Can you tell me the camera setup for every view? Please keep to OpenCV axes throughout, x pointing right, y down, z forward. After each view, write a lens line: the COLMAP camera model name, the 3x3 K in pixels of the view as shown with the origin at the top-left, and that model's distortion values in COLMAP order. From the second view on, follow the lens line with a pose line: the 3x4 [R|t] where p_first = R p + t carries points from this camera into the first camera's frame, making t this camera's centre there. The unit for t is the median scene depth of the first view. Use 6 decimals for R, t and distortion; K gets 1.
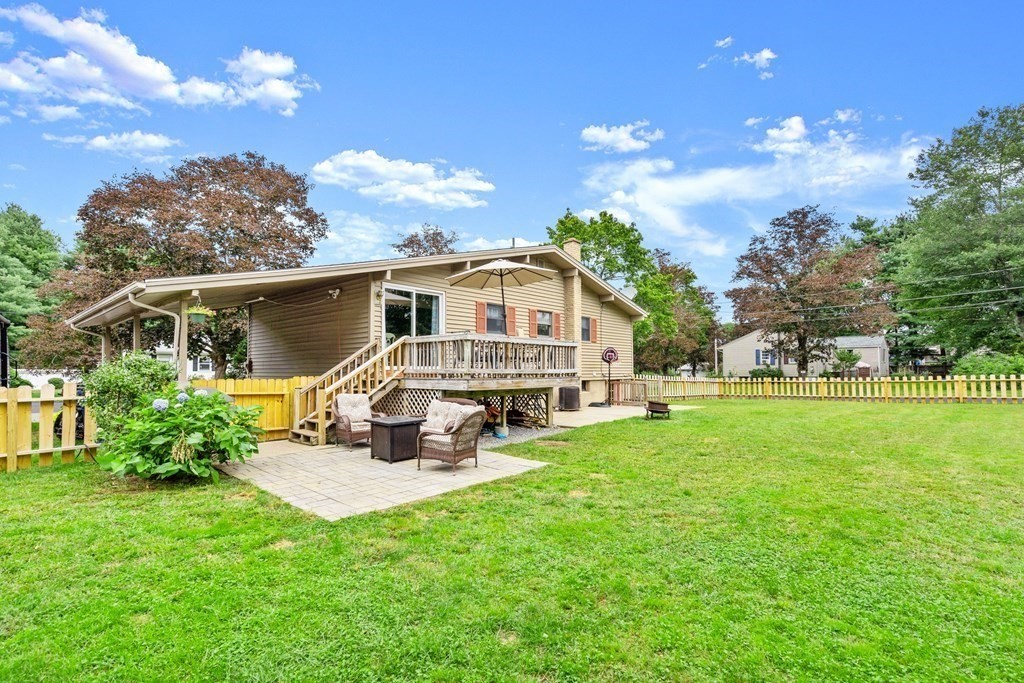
lens RADIAL K [[485.6, 0, 520.8], [0, 485.6, 359.6], [0, 0, 1]] dist [-0.002263, 0.000386]
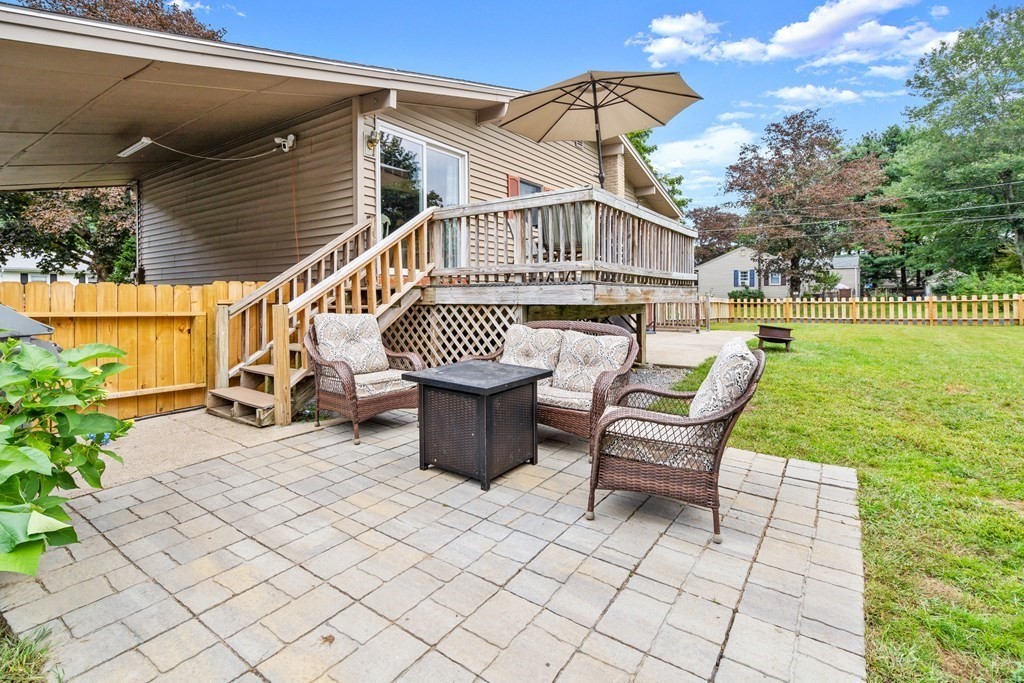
lens RADIAL K [[482.5, 0, 511.7], [0, 482.5, 309.2], [0, 0, 1]] dist [0.001869, 0.000244]
pose [[0.993474, -0.006660, 0.113863, -0.210255], [0.001180, 0.998840, 0.048131, 0.038361], [-0.114052, -0.047683, 0.992330, 0.449732]]
